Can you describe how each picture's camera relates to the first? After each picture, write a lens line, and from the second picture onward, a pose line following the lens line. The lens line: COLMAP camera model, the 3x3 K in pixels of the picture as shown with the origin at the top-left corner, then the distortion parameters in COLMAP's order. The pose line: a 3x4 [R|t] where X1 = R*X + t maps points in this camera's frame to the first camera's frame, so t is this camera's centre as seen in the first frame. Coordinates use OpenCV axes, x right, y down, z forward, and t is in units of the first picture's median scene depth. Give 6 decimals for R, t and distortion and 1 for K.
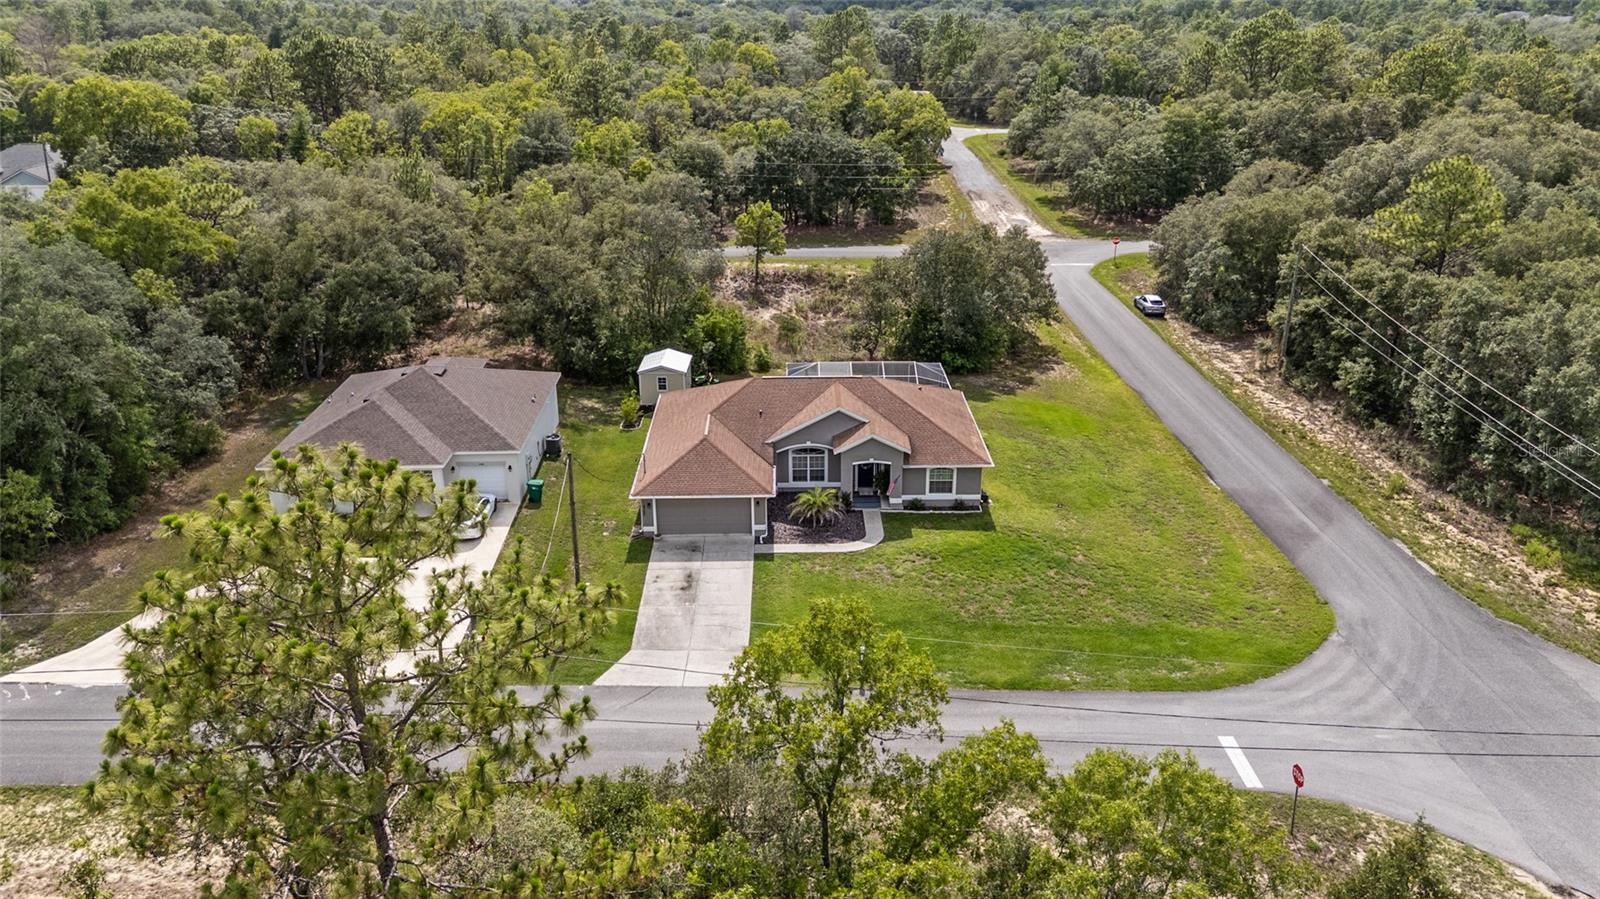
lens RADIAL K [[1187.4, 0, 800.0], [0, 1187.4, 449.5], [0, 0, 1]] dist [0.029503, -0.004675]
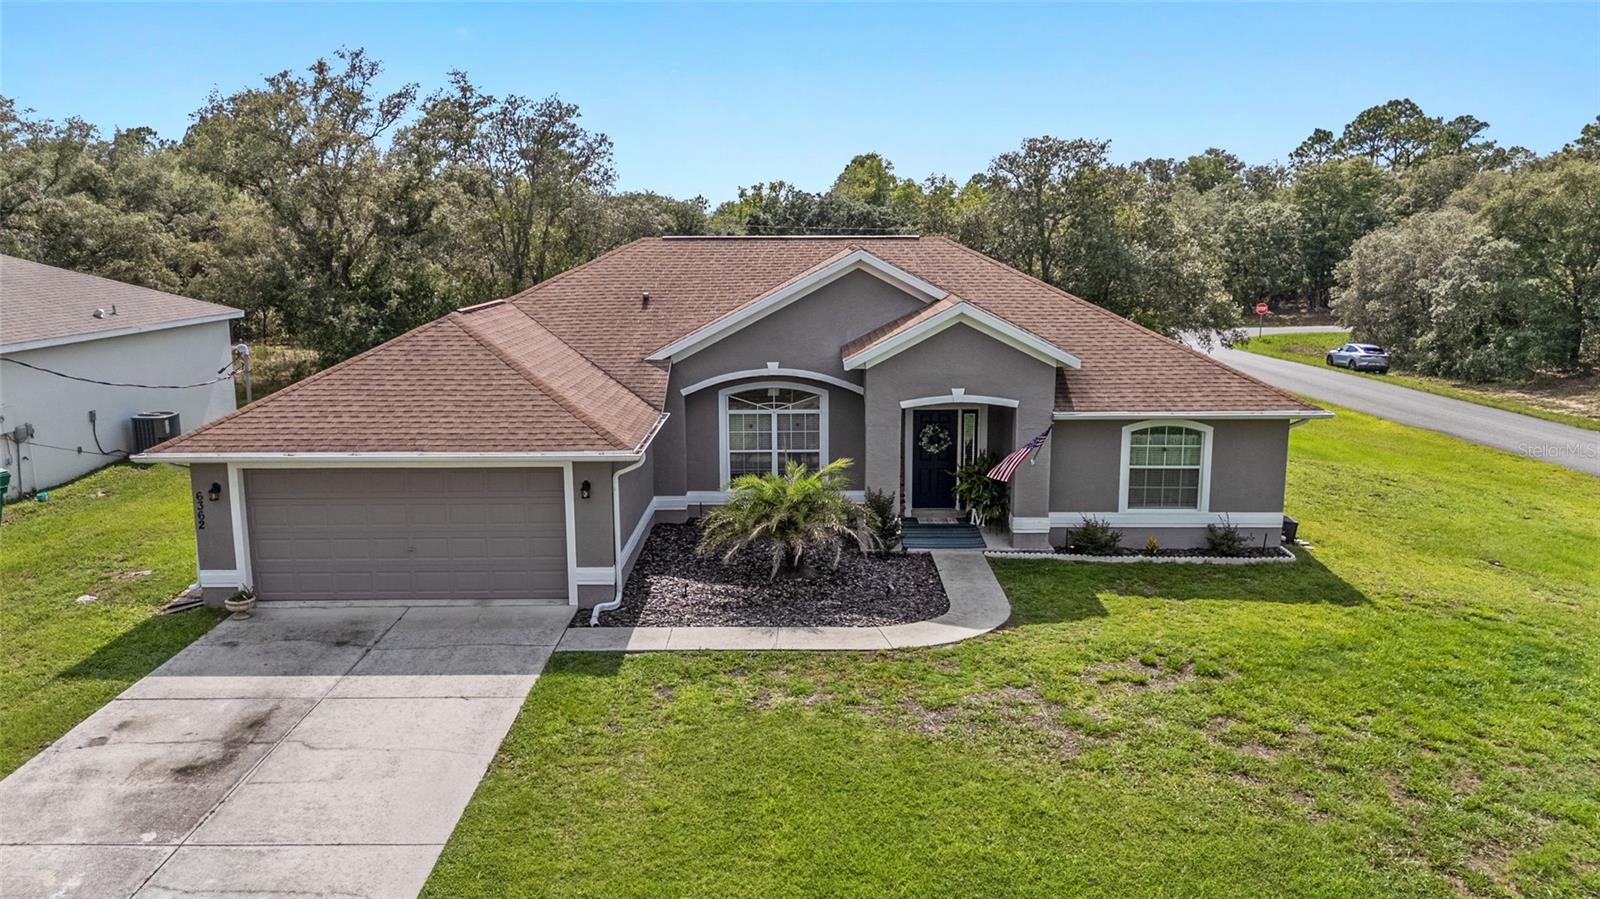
lens RADIAL K [[1187.4, 0, 800.0], [0, 1187.4, 449.5], [0, 0, 1]] dist [0.029503, -0.004675]
pose [[0.999796, 0.002873, -0.019992, 0.023262], [-0.006751, 0.980437, -0.196719, 0.091924], [0.019035, 0.196814, 0.980256, 0.694961]]
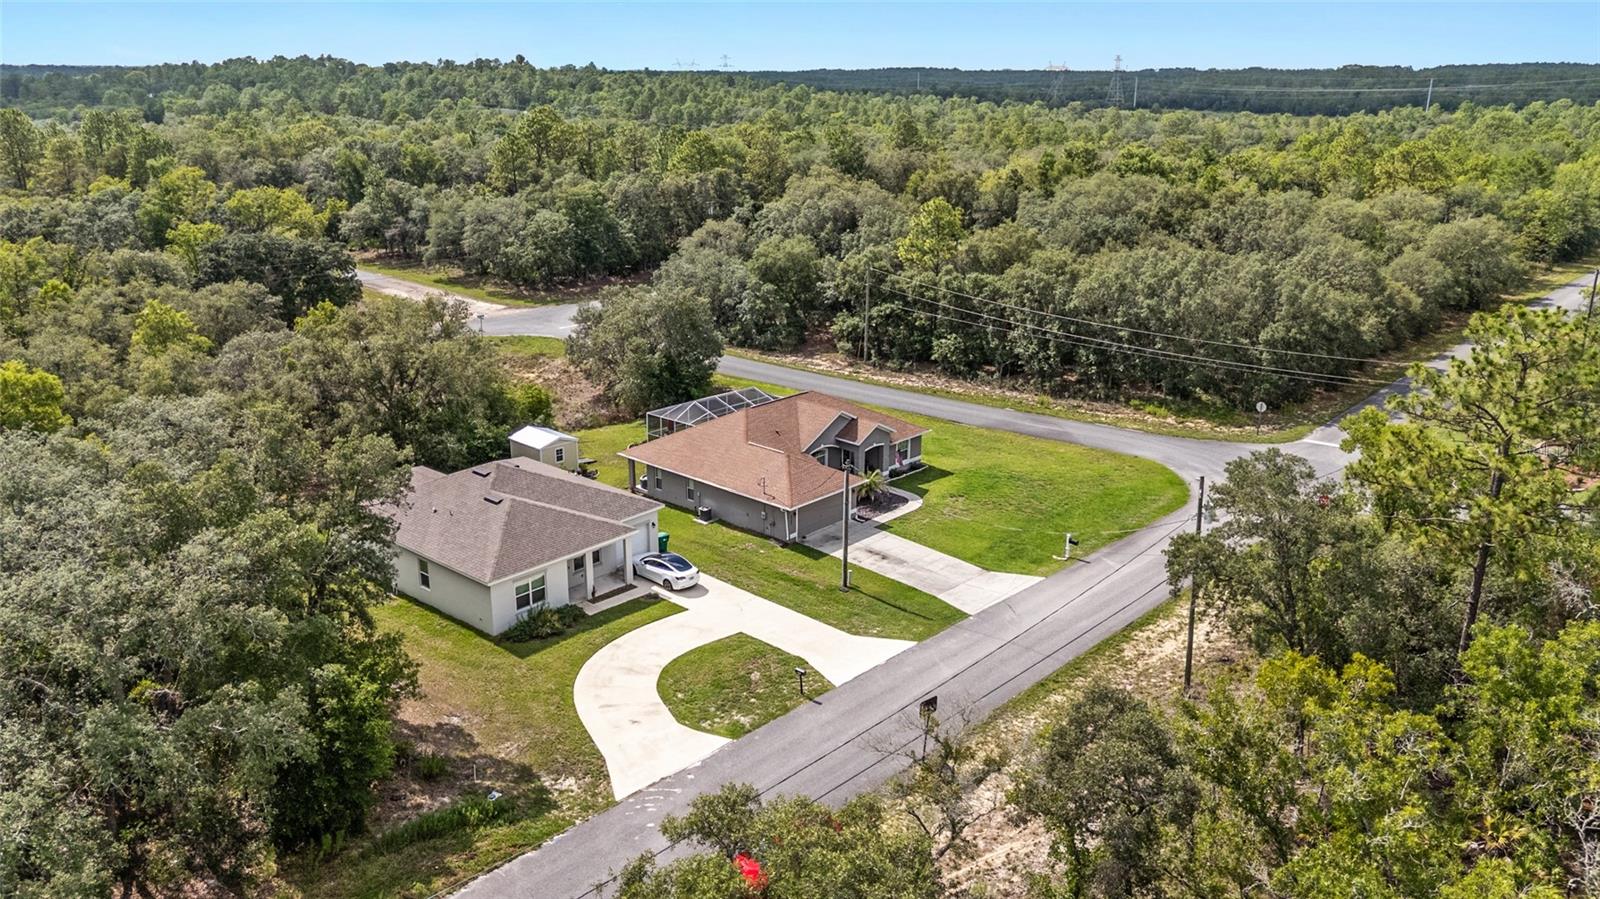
lens RADIAL K [[1187.4, 0, 800.0], [0, 1187.4, 449.5], [0, 0, 1]] dist [0.029503, -0.004675]
pose [[0.688663, -0.215787, 0.692228, -0.906863], [0.266759, 0.963133, 0.034850, -0.053663], [-0.674228, 0.160658, 0.720837, 0.132048]]
